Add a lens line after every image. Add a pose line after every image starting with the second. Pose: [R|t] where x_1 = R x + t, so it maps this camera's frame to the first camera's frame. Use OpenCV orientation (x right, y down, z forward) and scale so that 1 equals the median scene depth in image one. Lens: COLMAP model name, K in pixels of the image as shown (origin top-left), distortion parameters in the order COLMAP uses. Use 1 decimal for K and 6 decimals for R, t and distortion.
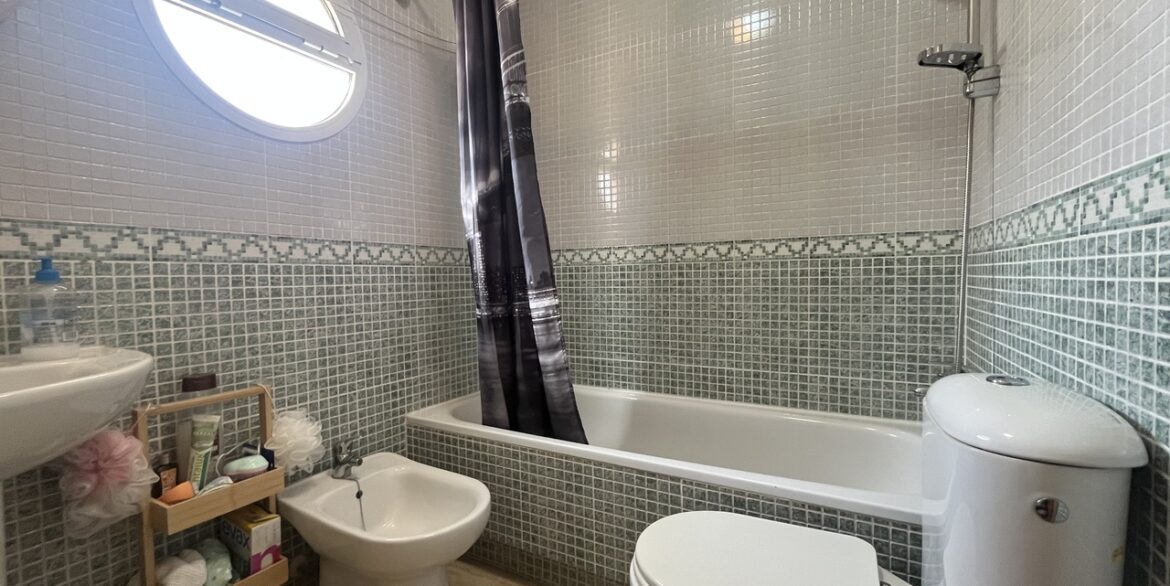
lens RADIAL K [[479.9, 0, 581.9], [0, 479.9, 295.2], [0, 0, 1]] dist [-0.003993, 0.000285]
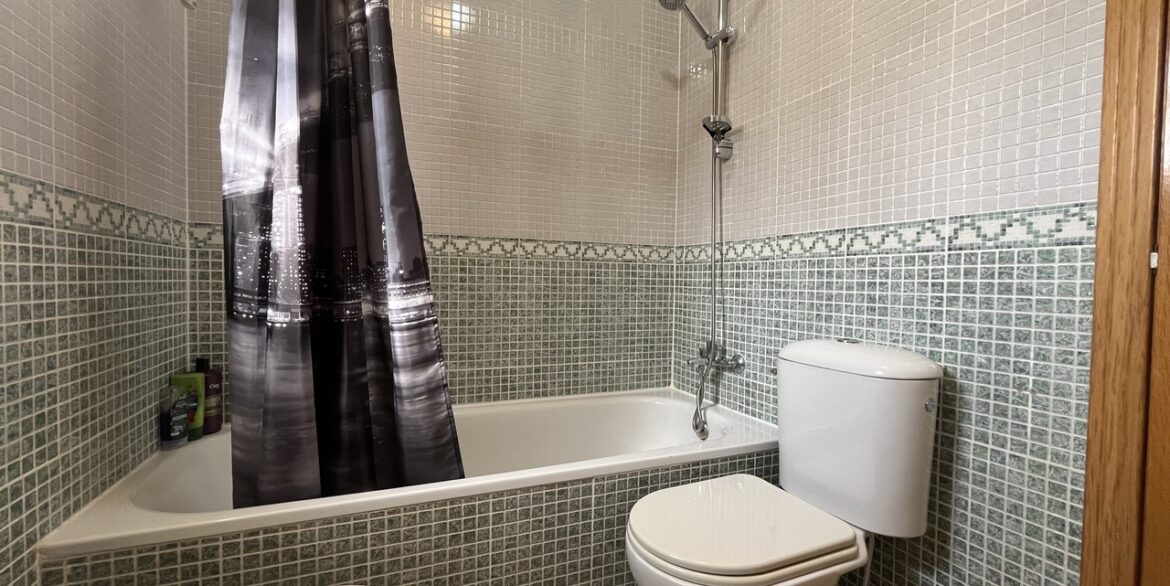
lens RADIAL K [[479.9, 0, 583.7], [0, 479.9, 295.7], [0, 0, 1]] dist [-0.003993, 0.000285]
pose [[0.613413, 0.000385, 0.789762, -0.381689], [0.003676, 0.999988, -0.003343, 0.009361], [-0.789754, 0.004954, 0.613404, 0.272839]]
